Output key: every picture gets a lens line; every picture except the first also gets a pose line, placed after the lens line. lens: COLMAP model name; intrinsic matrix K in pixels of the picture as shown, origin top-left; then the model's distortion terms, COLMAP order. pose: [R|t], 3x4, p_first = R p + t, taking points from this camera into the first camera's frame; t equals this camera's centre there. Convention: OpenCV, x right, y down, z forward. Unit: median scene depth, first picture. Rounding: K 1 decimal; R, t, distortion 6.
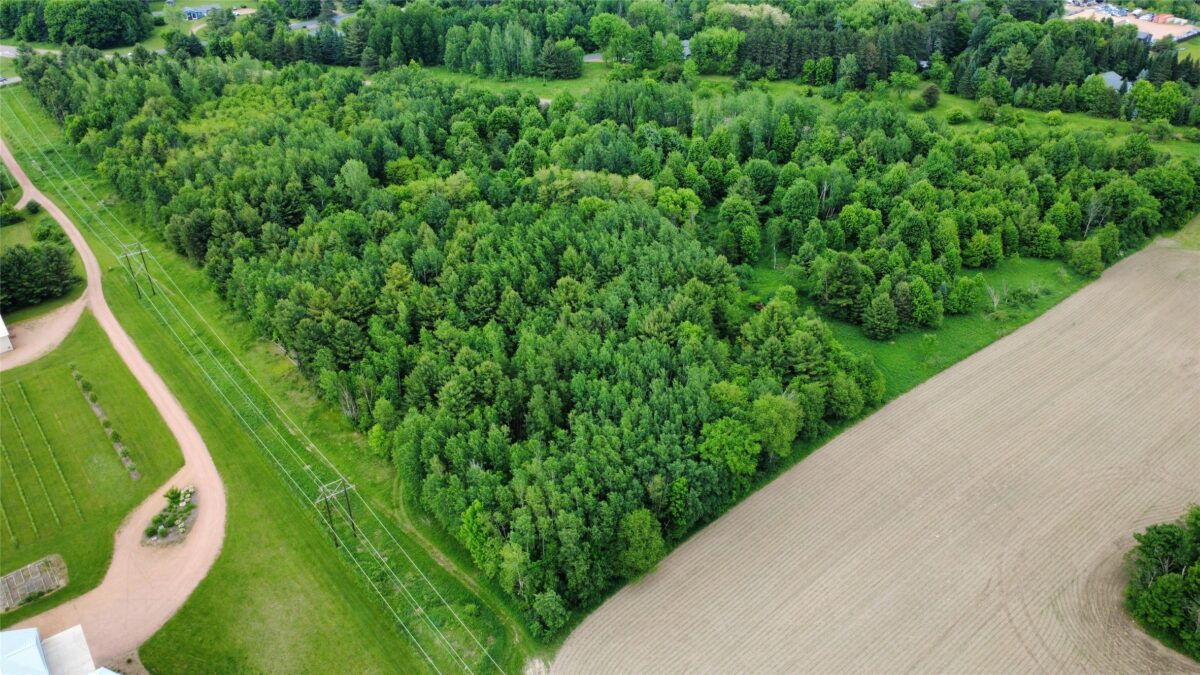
lens RADIAL K [[867.3, 0, 599.3], [0, 867.3, 333.1], [0, 0, 1]] dist [0.000244, -0.001841]
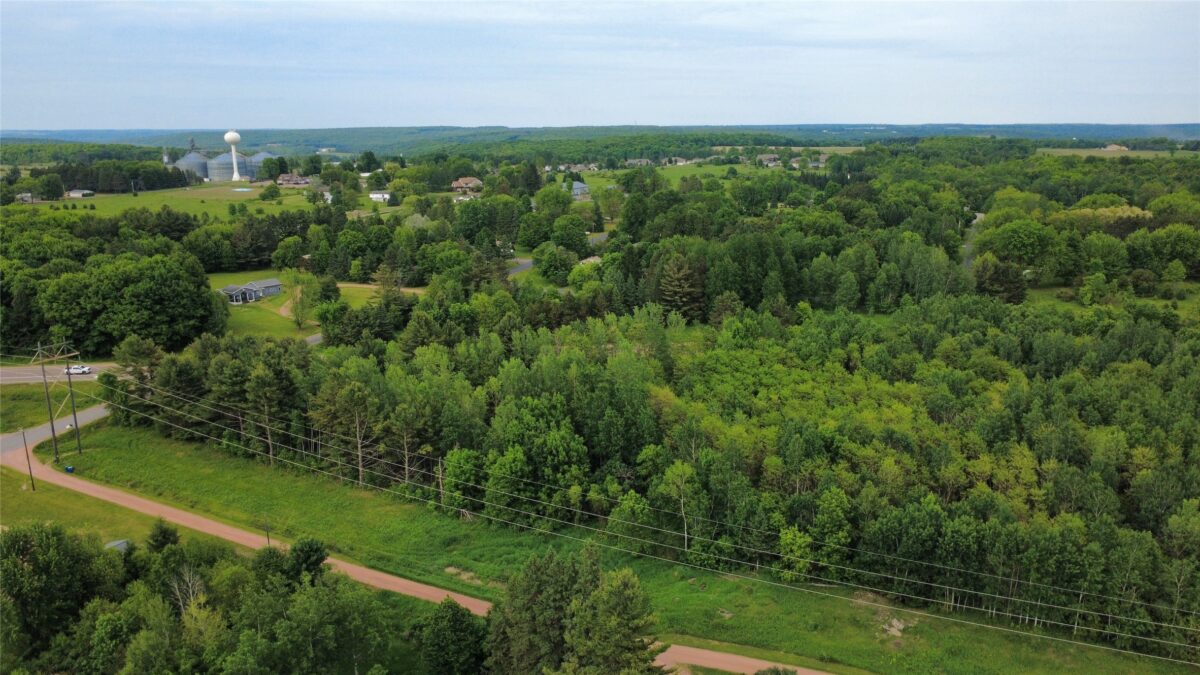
lens RADIAL K [[867.3, 0, 601.1], [0, 867.3, 336.9], [0, 0, 1]] dist [0.000244, -0.001841]
pose [[0.904653, -0.102073, 0.413744, -1.014508], [0.230315, 0.933989, -0.273164, -0.236801], [-0.358550, 0.342410, 0.868445, 0.799532]]
